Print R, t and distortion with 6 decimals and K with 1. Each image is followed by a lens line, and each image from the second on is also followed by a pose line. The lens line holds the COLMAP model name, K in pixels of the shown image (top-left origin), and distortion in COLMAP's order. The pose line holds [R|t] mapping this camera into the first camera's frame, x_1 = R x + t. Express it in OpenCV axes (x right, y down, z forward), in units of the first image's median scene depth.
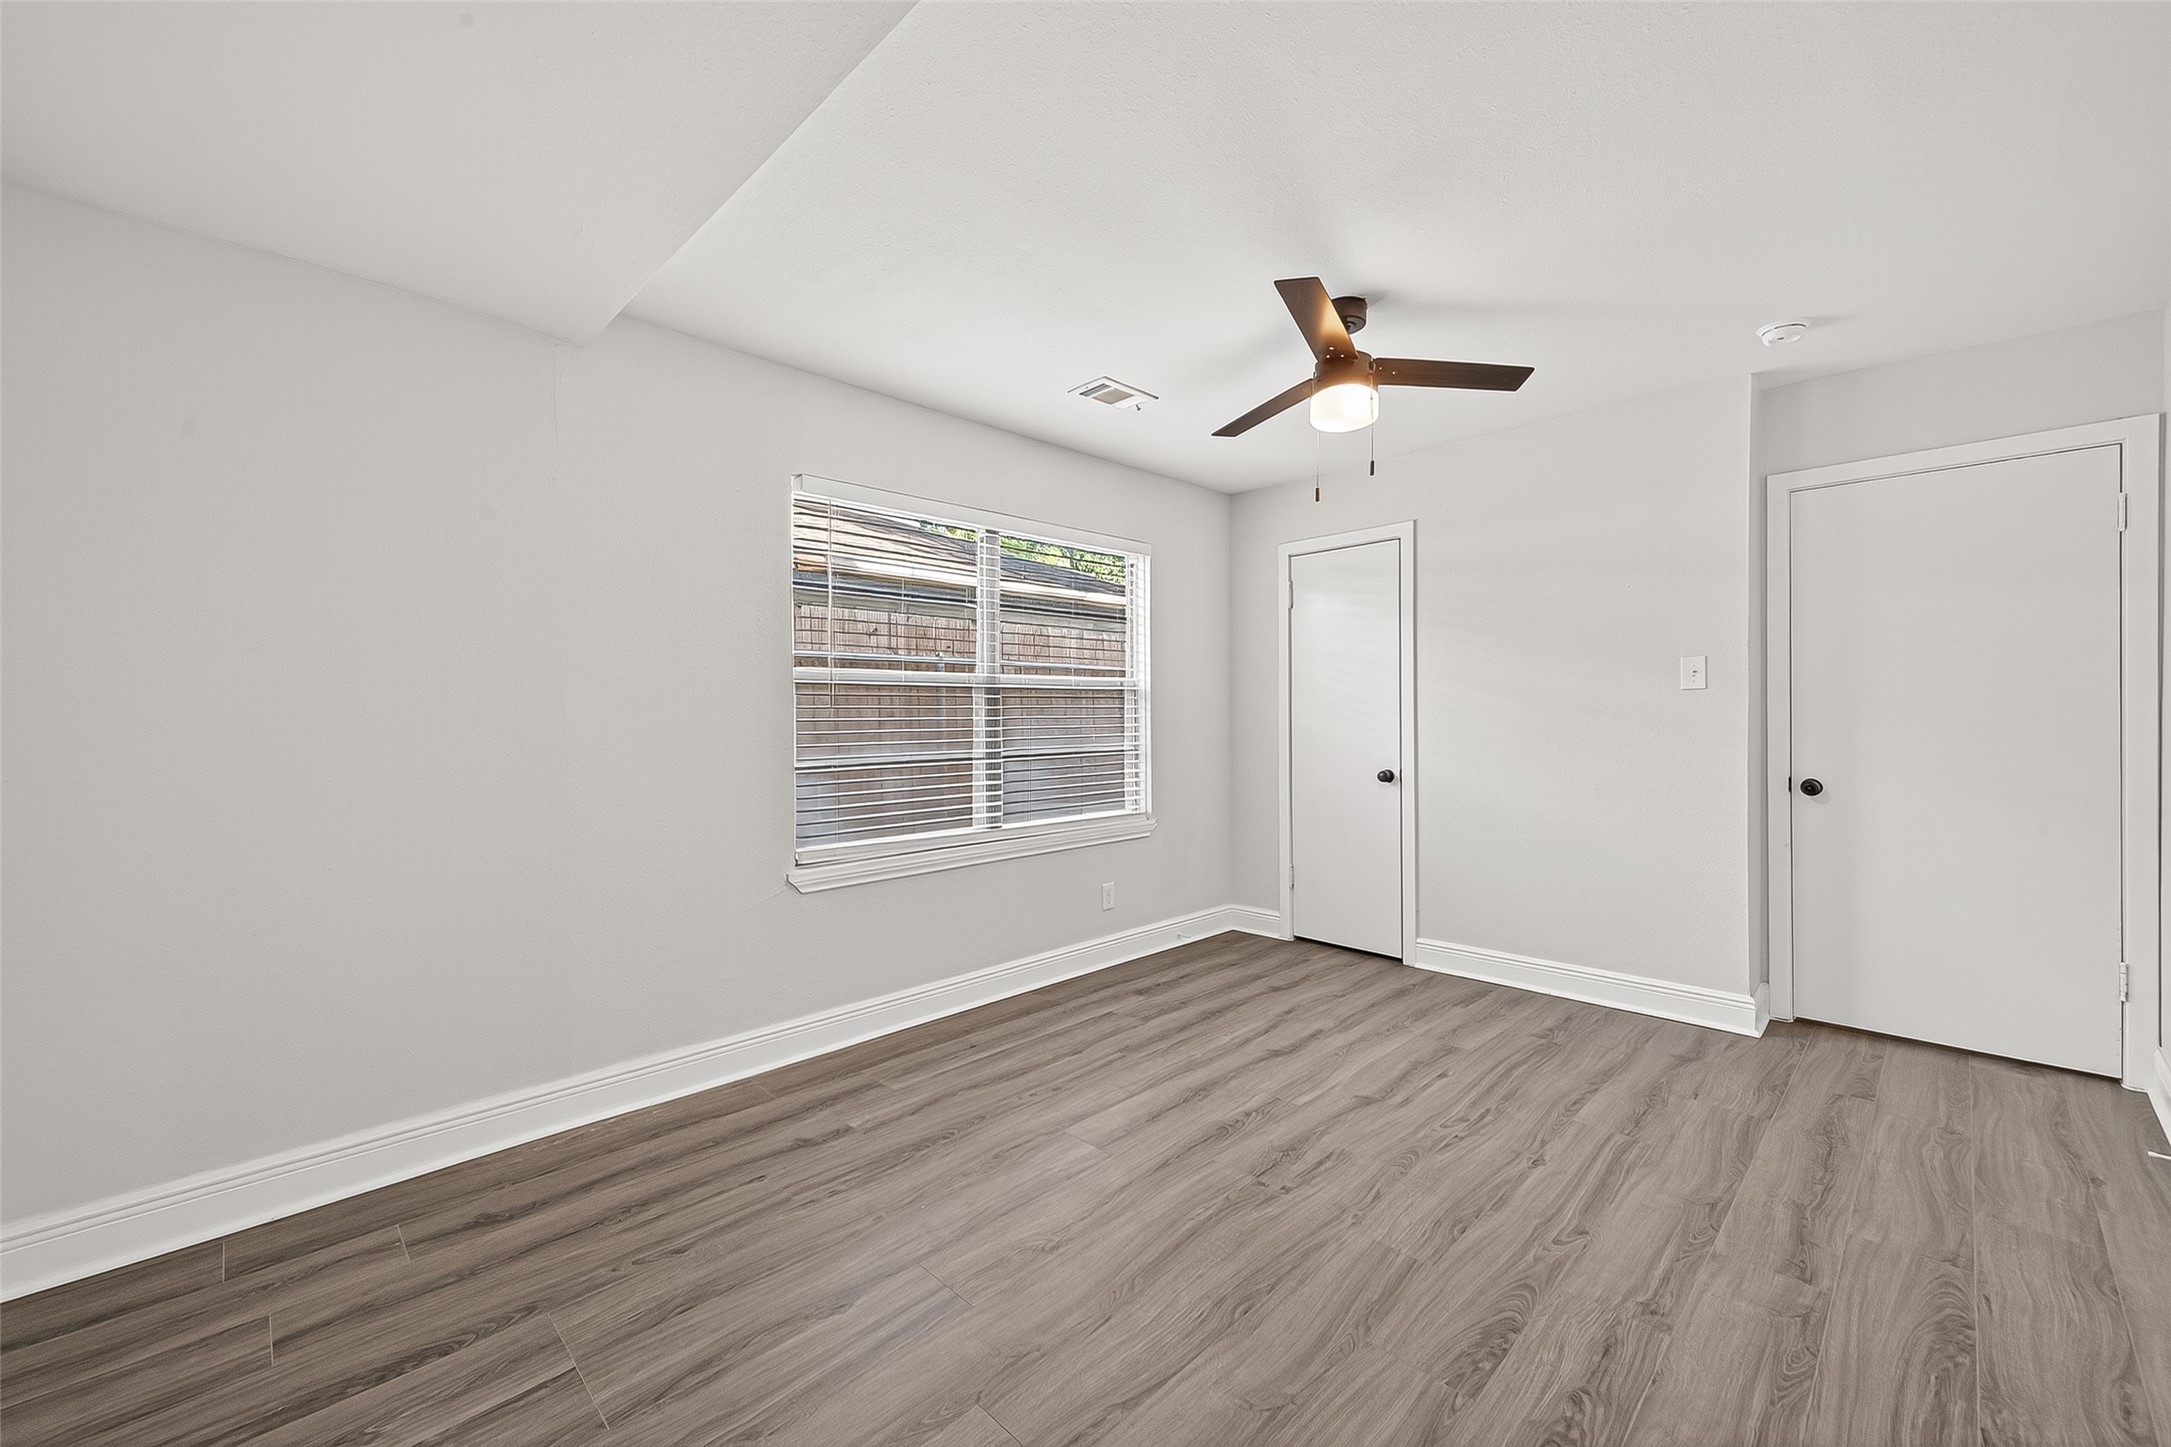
lens RADIAL K [[901.9, 0, 1085.5], [0, 901.9, 723.5], [0, 0, 1]] dist [0.009162, -0.000039]
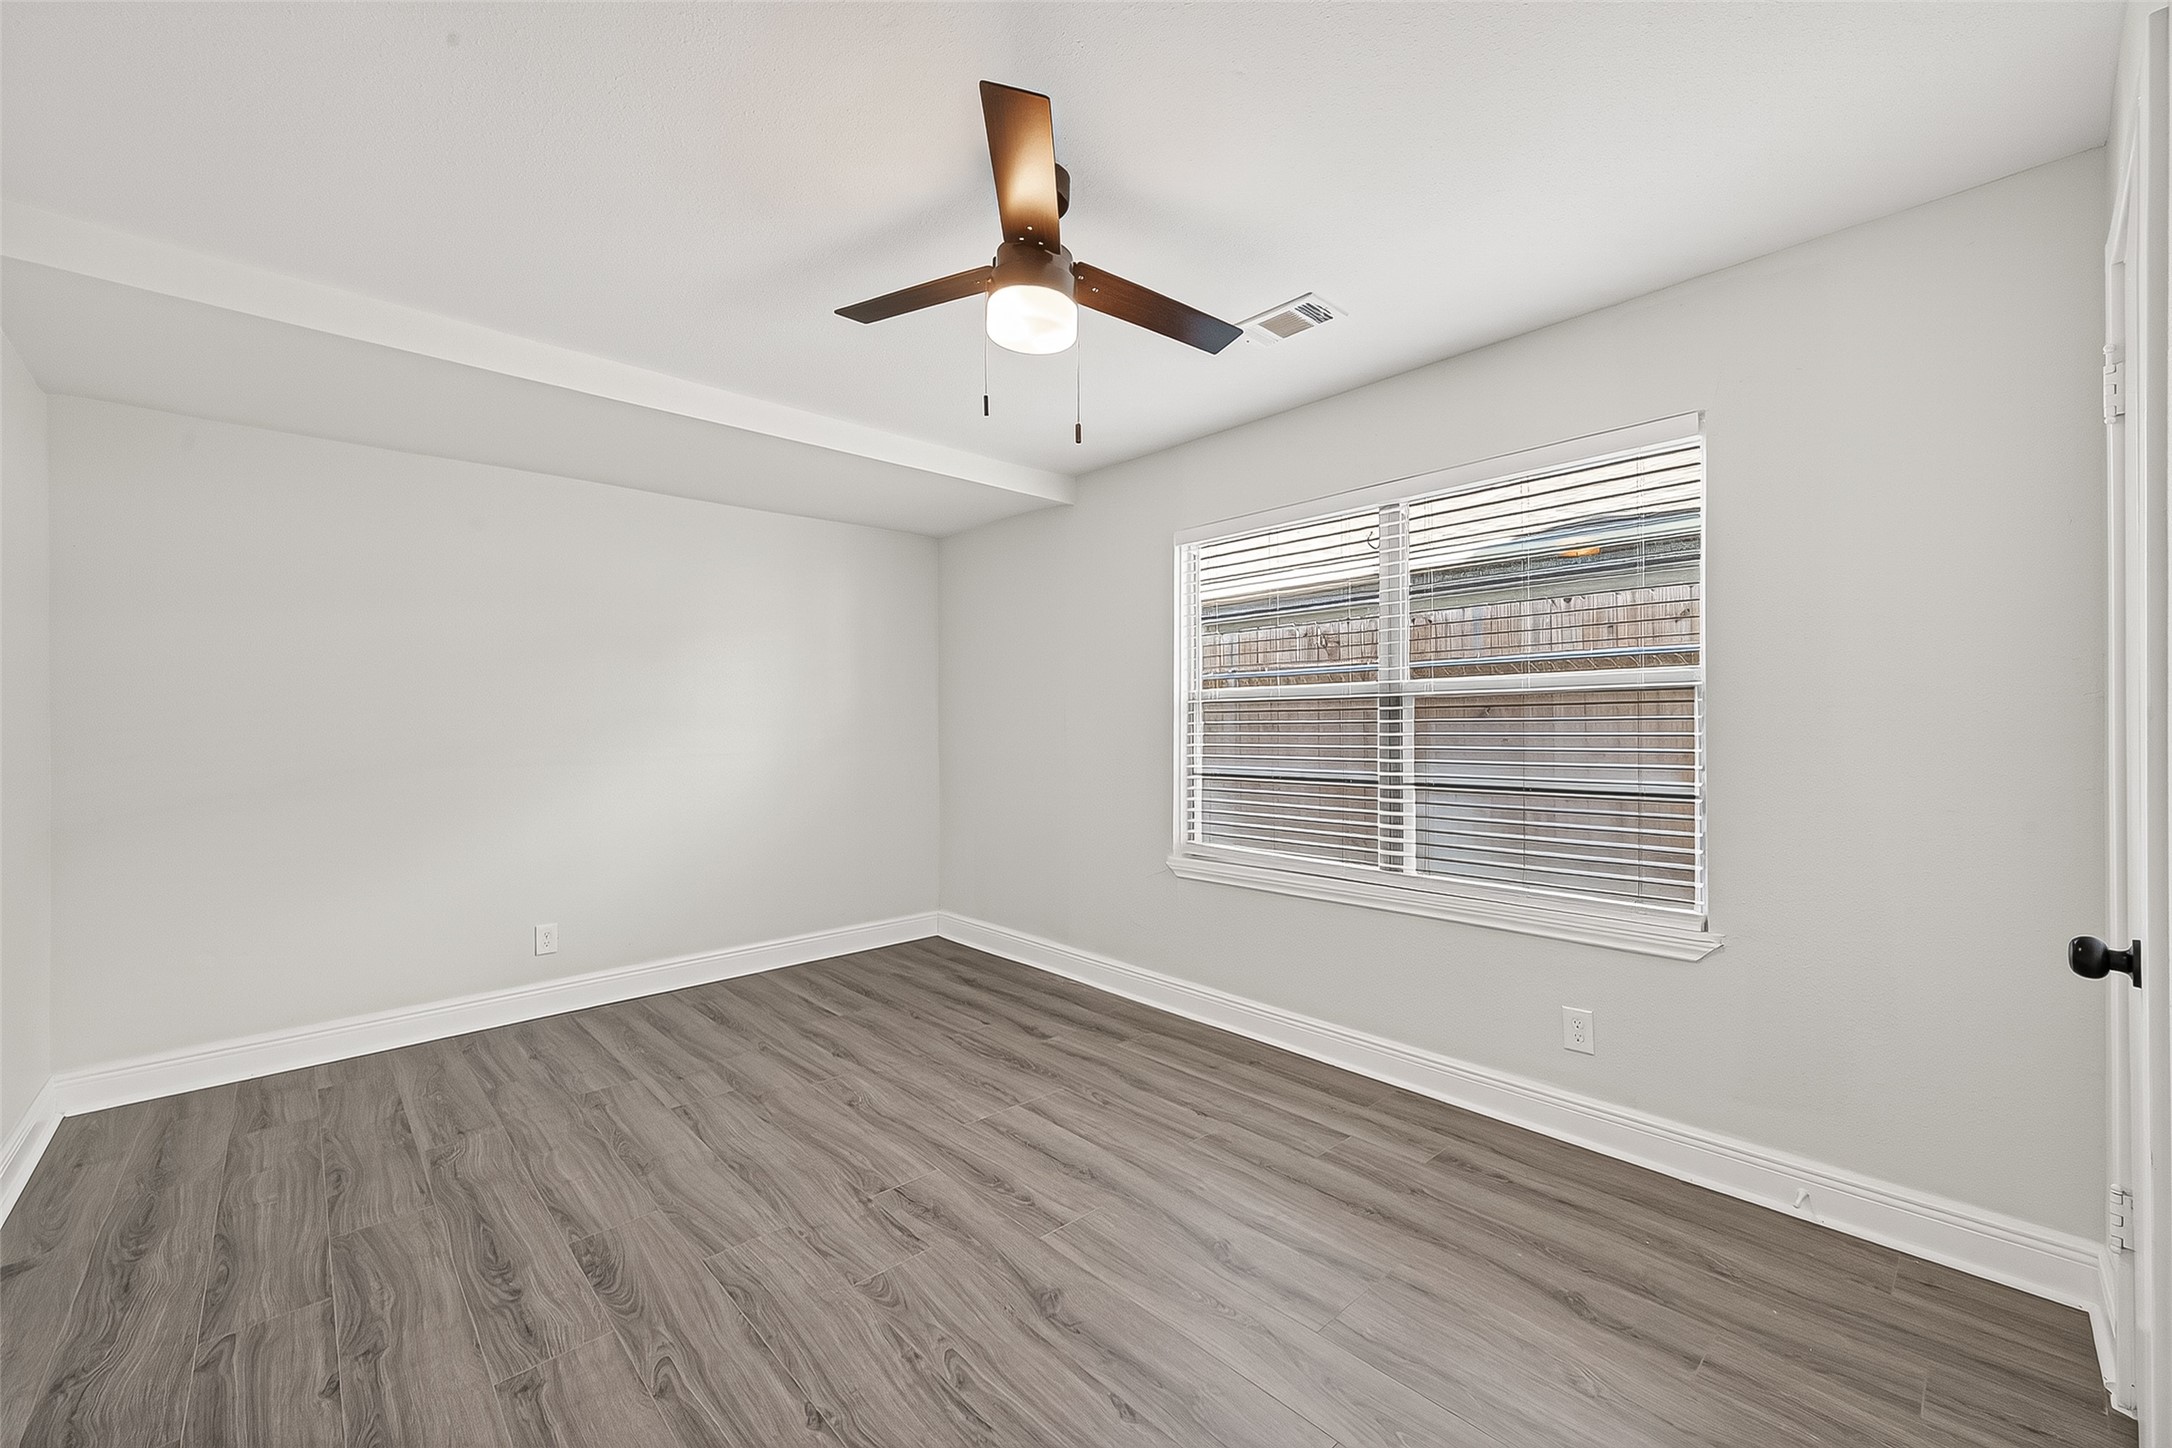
lens RADIAL K [[878.7, 0, 1082.6], [0, 878.7, 720.3], [0, 0, 1]] dist [0.010280, -0.000217]
pose [[-0.067067, 0.001039, -0.997748, 0.948586], [-0.004572, 0.999989, 0.001349, -0.024702], [0.997738, 0.004653, -0.067061, 1.035101]]
